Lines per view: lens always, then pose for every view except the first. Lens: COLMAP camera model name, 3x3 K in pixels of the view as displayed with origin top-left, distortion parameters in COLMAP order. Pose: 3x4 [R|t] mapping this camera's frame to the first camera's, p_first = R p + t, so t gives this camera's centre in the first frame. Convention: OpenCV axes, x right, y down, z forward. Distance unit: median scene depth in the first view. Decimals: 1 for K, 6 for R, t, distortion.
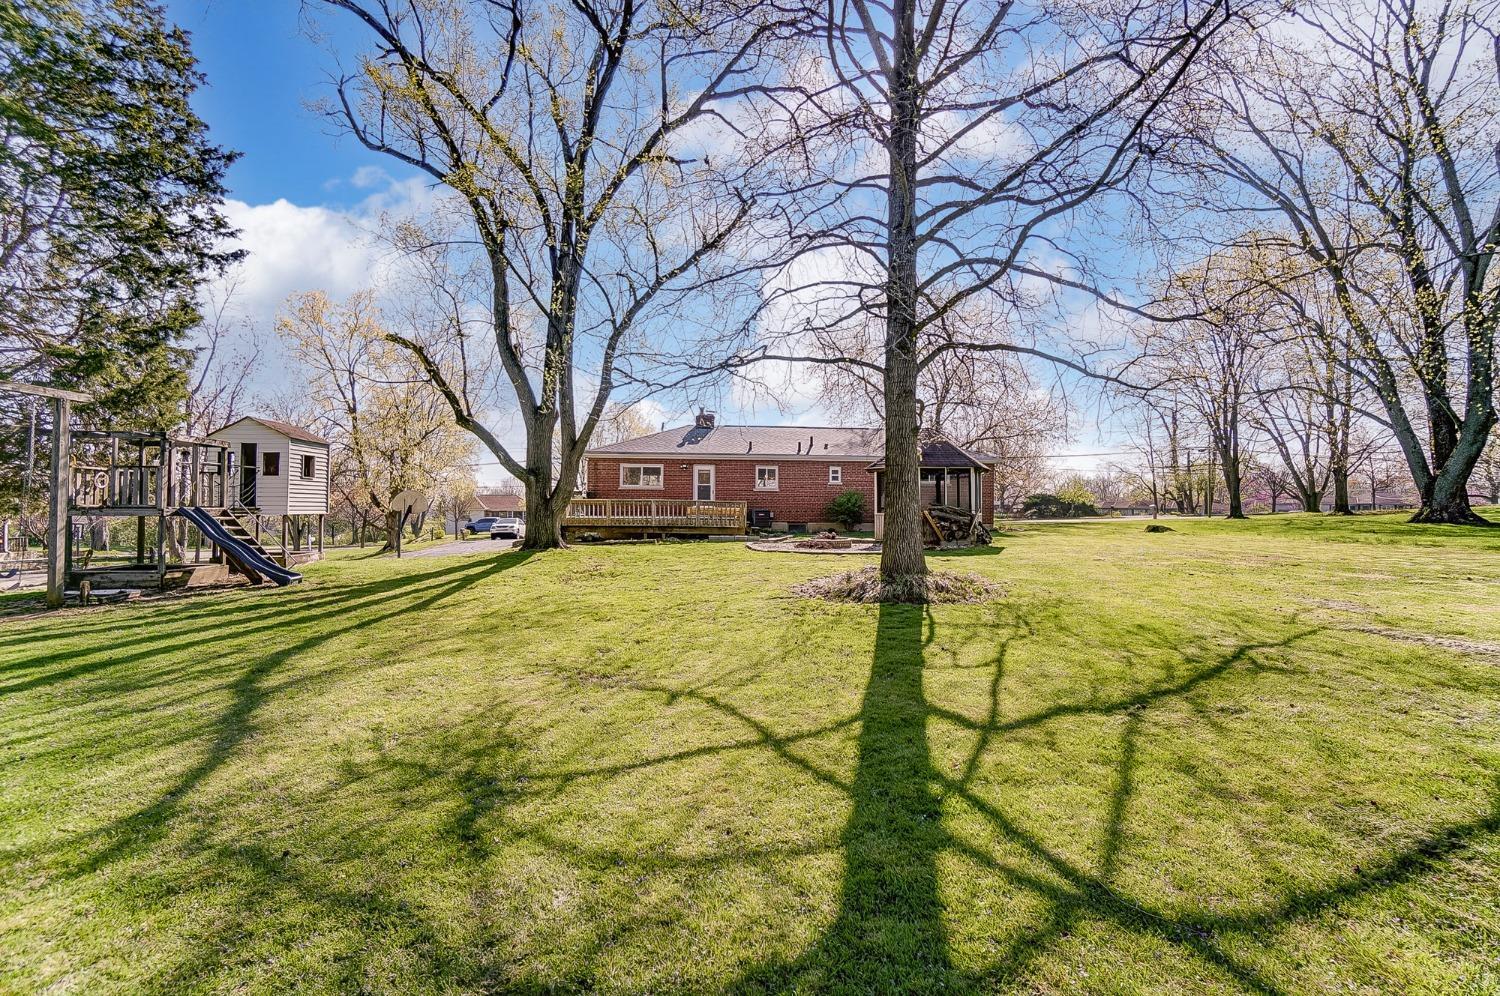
lens RADIAL K [[651.1, 0, 748.6], [0, 651.1, 495.3], [0, 0, 1]] dist [-0.014849, 0.000187]
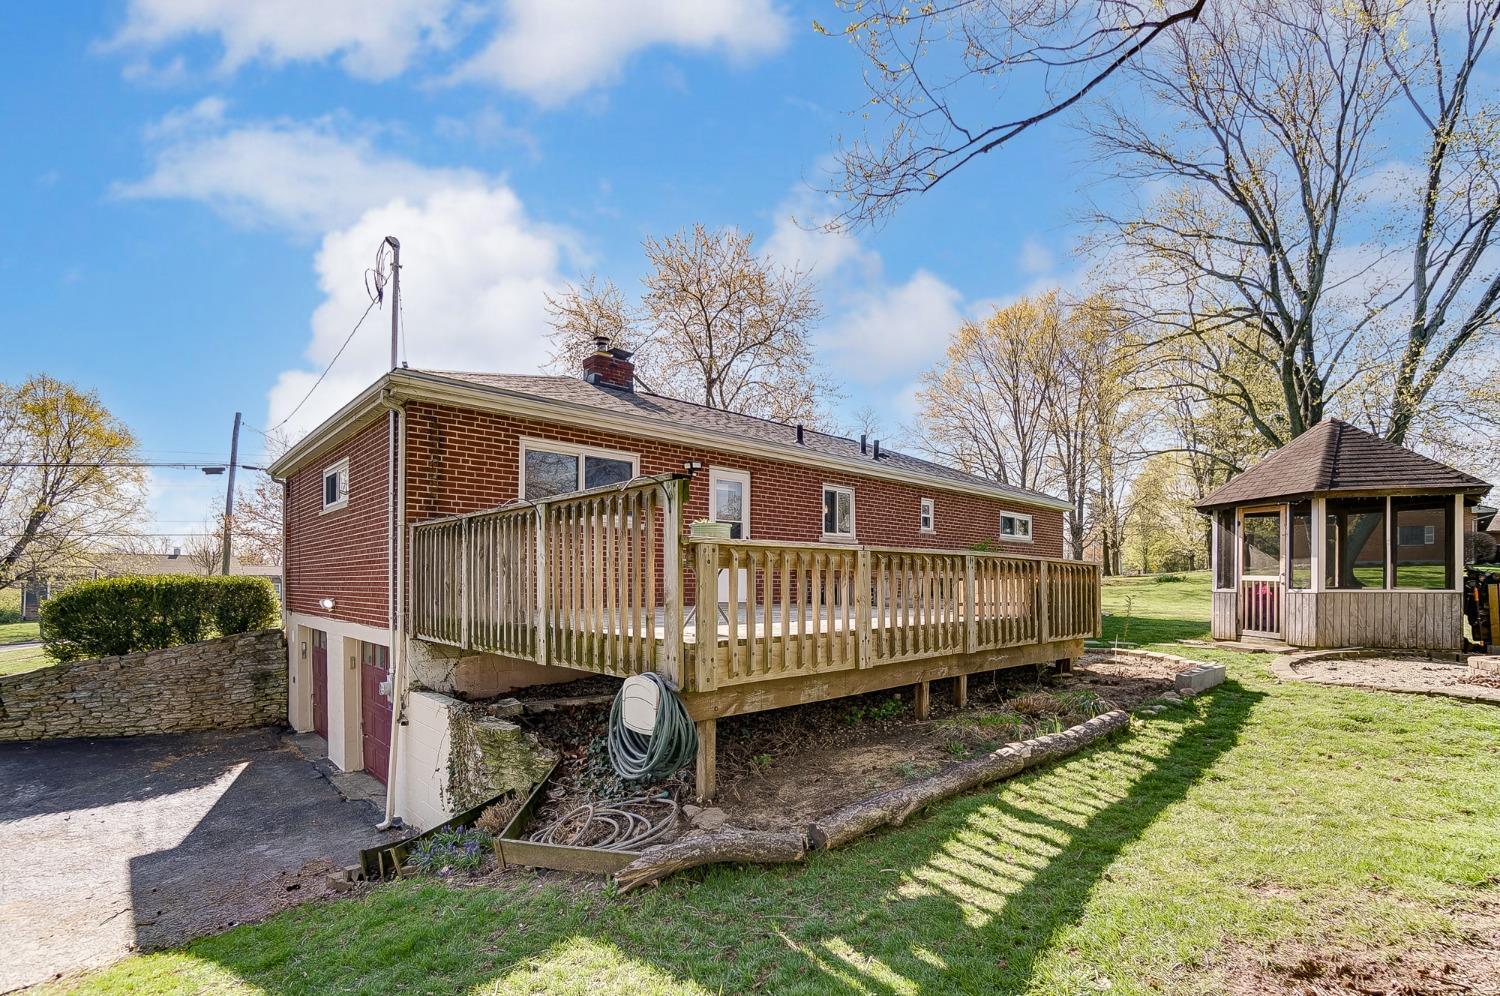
lens RADIAL K [[697.9, 0, 758.3], [0, 697.9, 579.6], [0, 0, 1]] dist [-0.000538, -0.000433]
pose [[0.752336, -0.002539, 0.658775, -0.324842], [-0.003543, 0.999963, 0.007900, 0.015247], [-0.658771, -0.008278, 0.752298, 0.679974]]
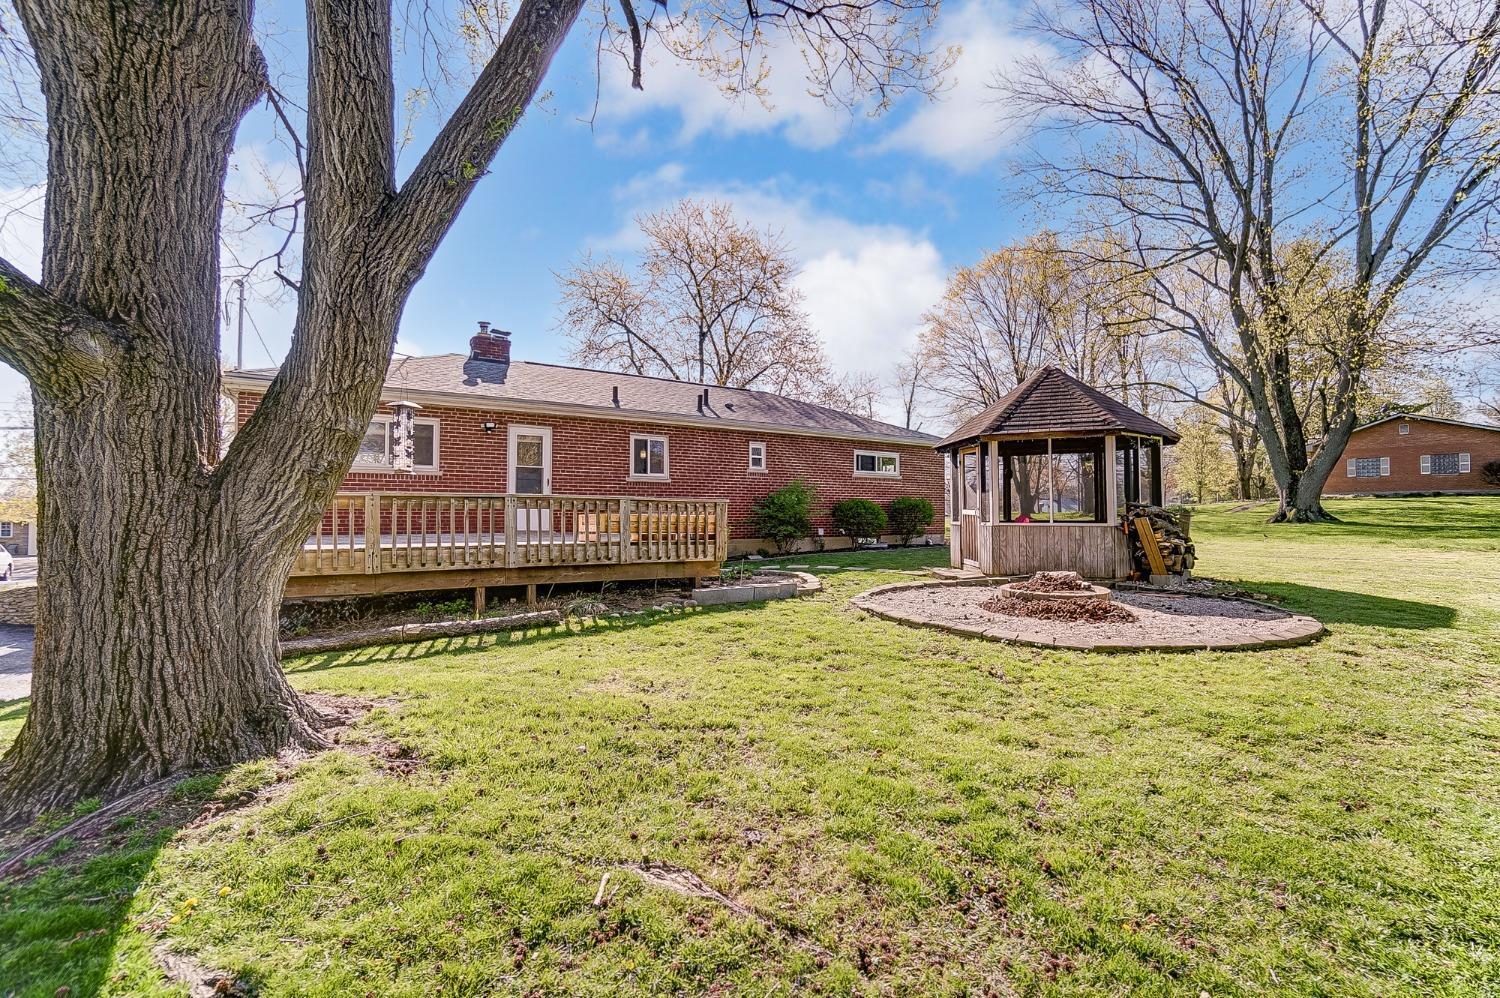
lens RADIAL K [[651.1, 0, 747.1], [0, 651.1, 498.8], [0, 0, 1]] dist [-0.014849, 0.000187]
pose [[0.858599, 0.003042, 0.512639, -0.177086], [-0.001292, 0.999992, -0.003770, 0.009558], [-0.512647, 0.002575, 0.858596, 0.501311]]
